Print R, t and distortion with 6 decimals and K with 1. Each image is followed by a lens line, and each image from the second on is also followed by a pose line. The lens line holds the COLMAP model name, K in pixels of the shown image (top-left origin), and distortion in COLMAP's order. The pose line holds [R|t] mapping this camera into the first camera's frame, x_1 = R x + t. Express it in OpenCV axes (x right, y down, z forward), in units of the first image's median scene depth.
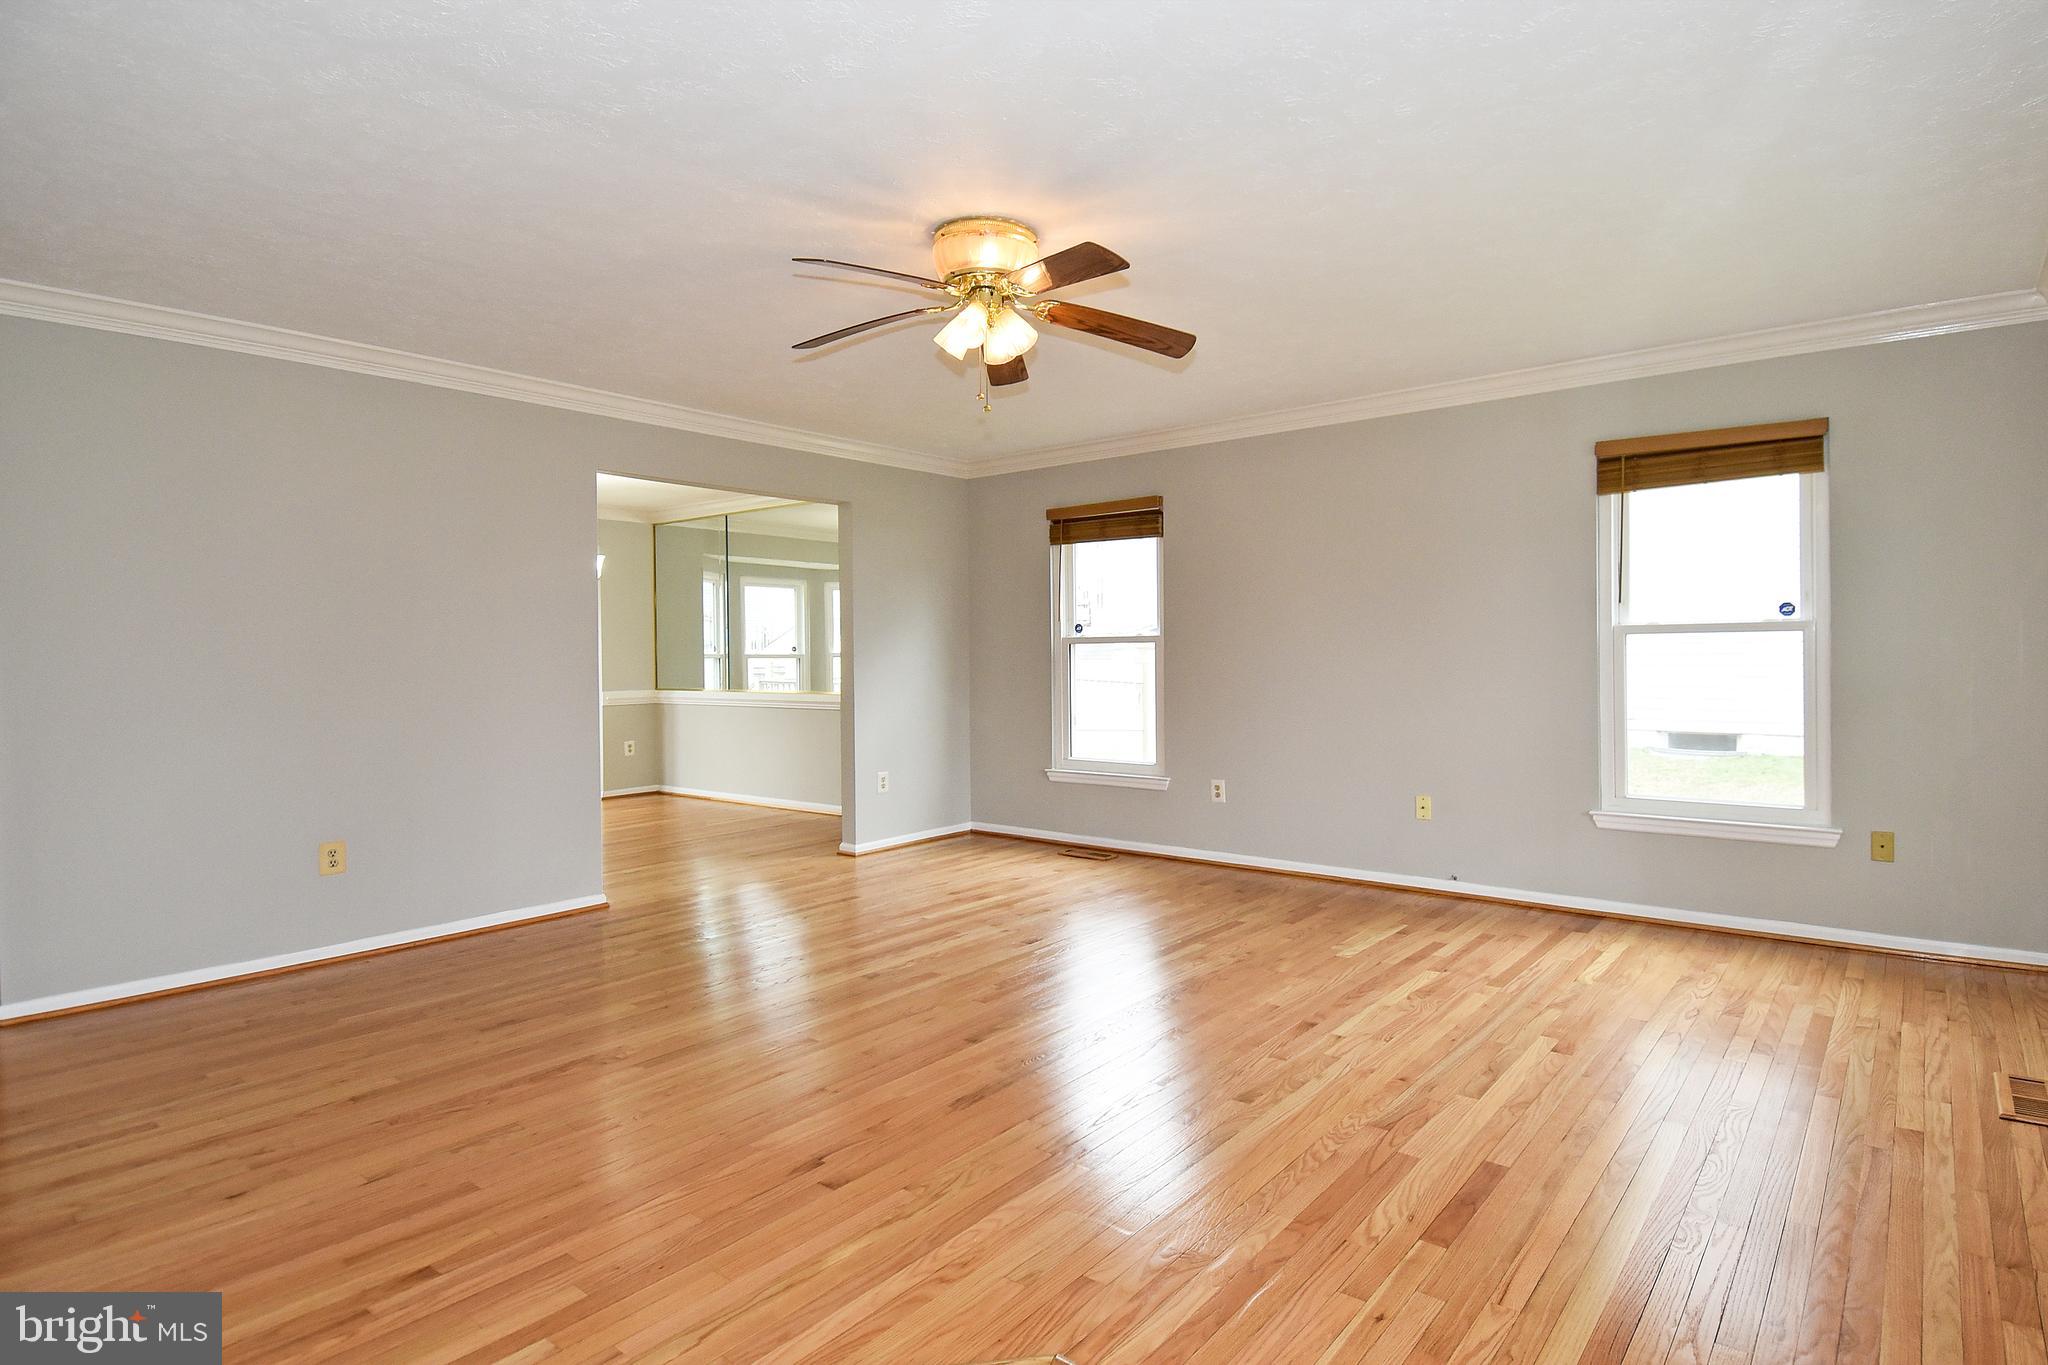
lens RADIAL K [[1071.4, 0, 1025.0], [0, 1071.4, 631.3], [0, 0, 1]] dist [0.047893, -0.045340]
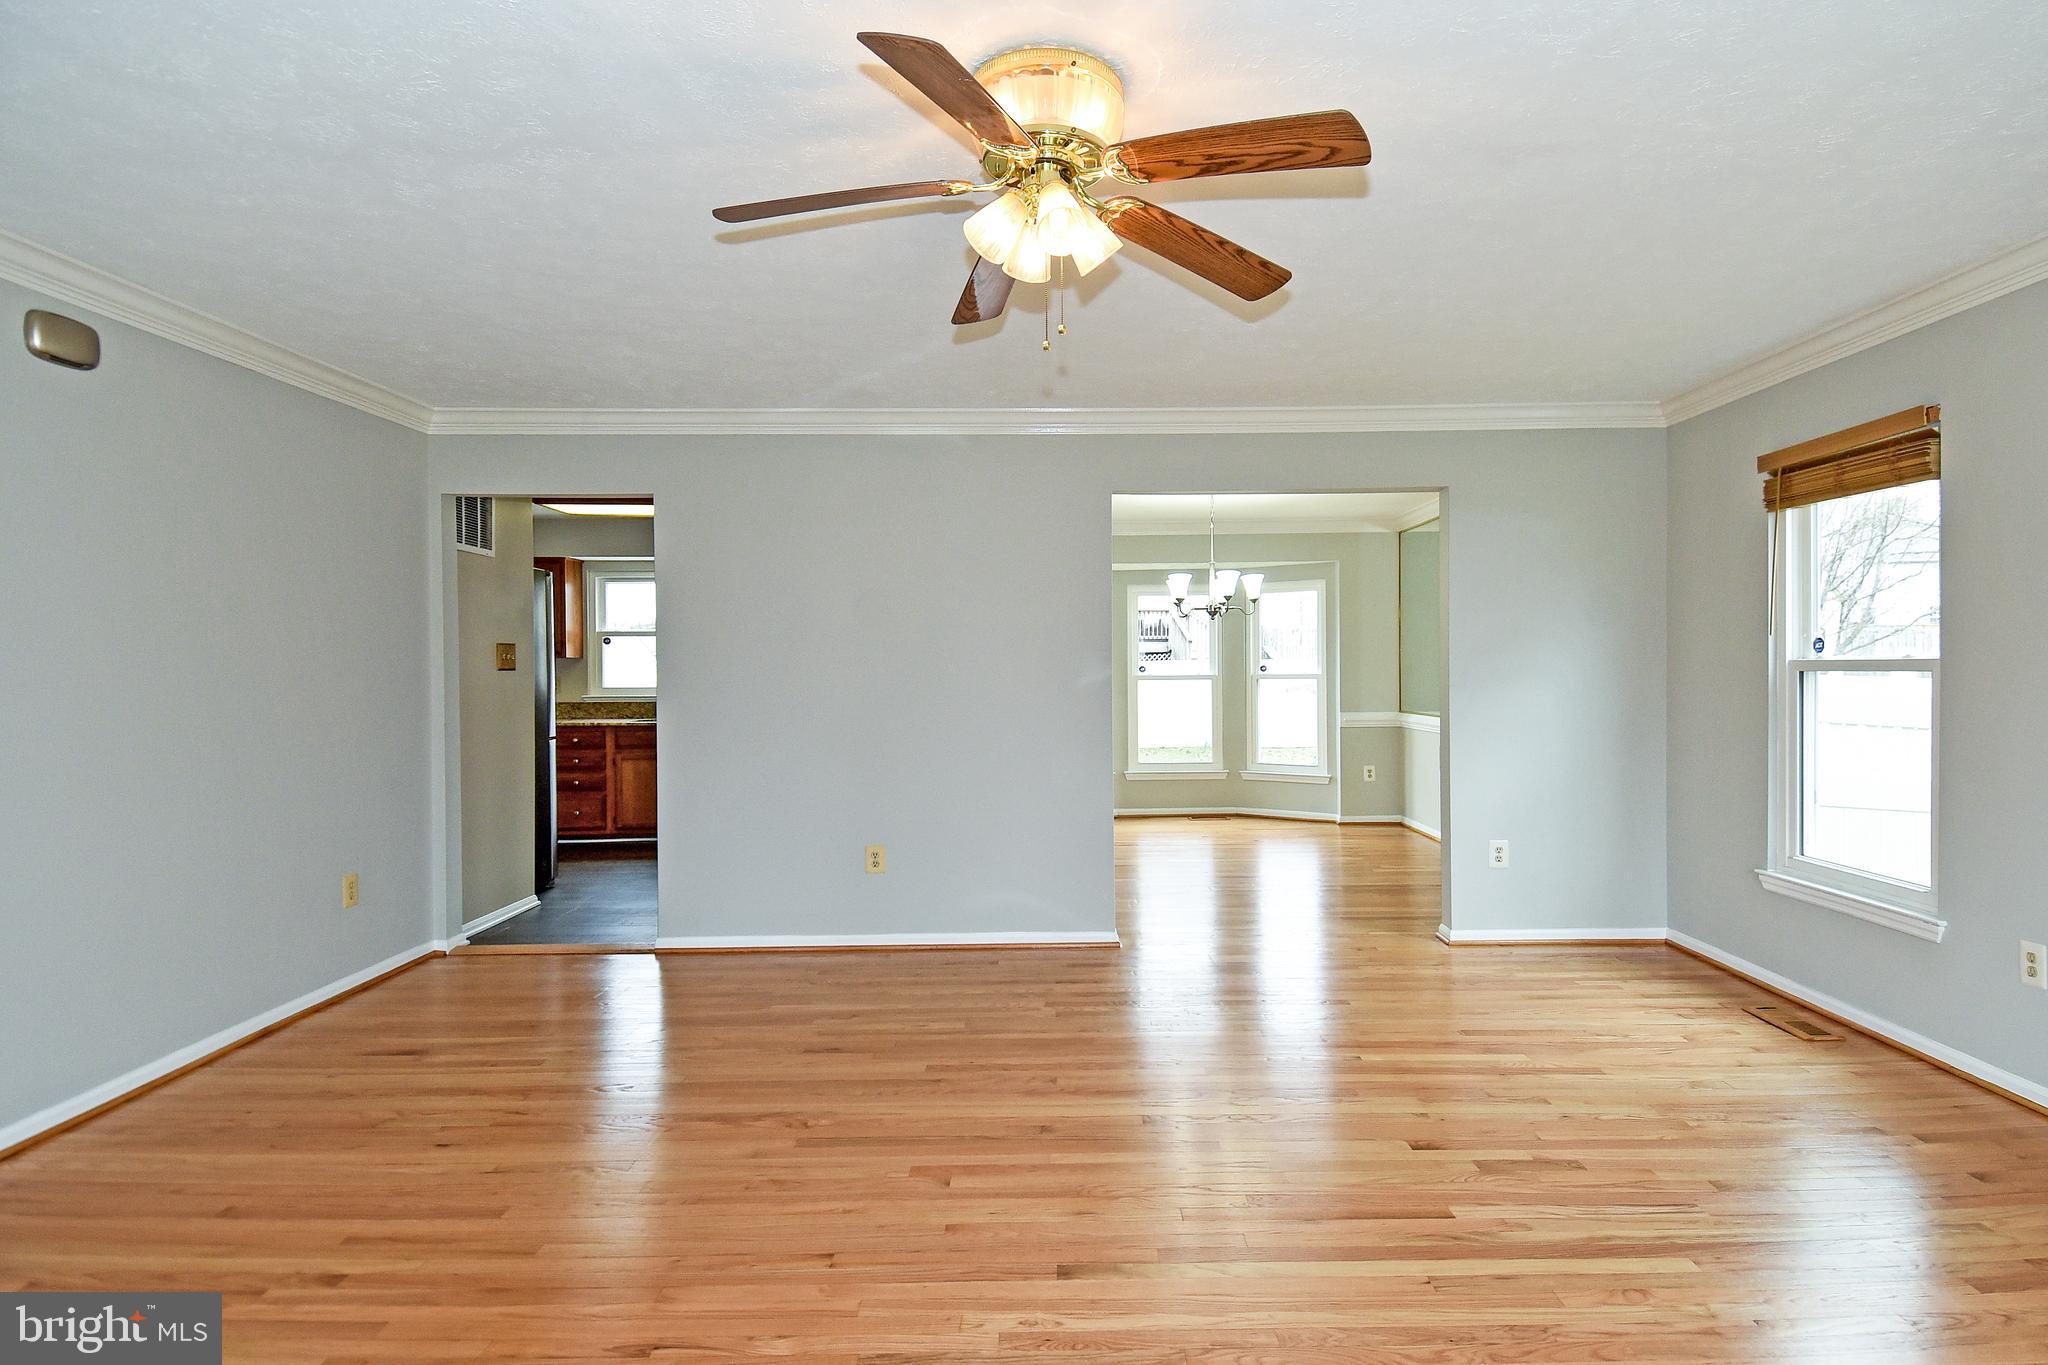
lens RADIAL K [[1058.9, 0, 1048.6], [0, 1058.9, 657.8], [0, 0, 1]] dist [0.045400, -0.041042]
pose [[0.646930, -0.003026, -0.762543, 0.290660], [0.016796, 0.999806, 0.010282, -0.011455], [0.762364, -0.019460, 0.646855, 0.349482]]
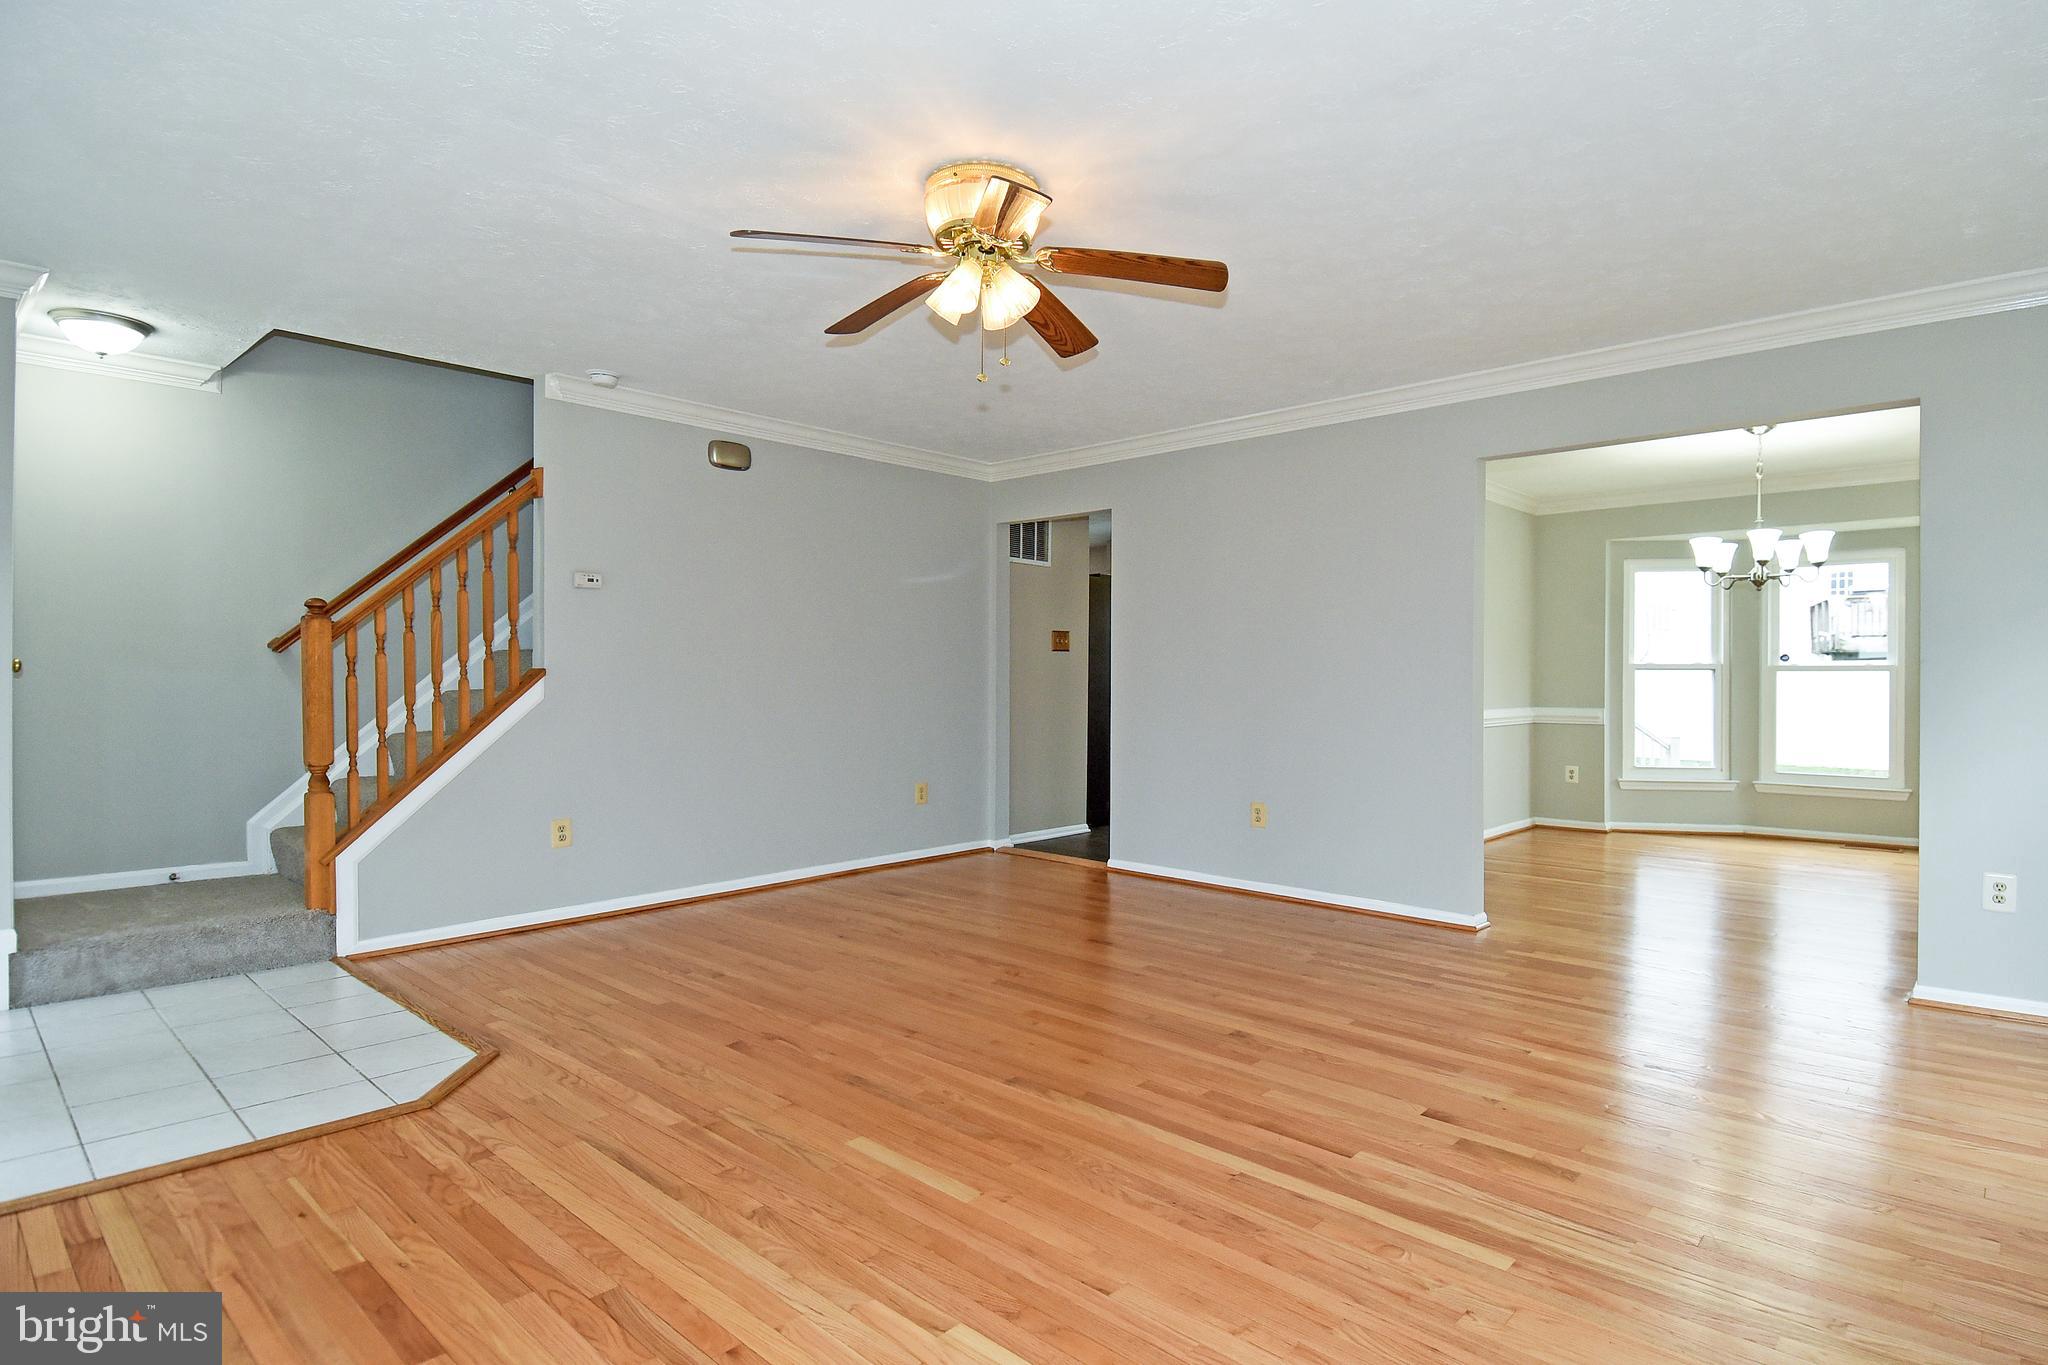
lens RADIAL K [[1043.8, 0, 1062.1], [0, 1043.8, 676.8], [0, 0, 1]] dist [0.054851, -0.058422]
pose [[-0.032459, 0.011338, -0.999409, 0.516054], [0.016350, 0.999808, 0.010811, 0.022086], [0.999339, -0.015990, -0.032638, 0.676981]]
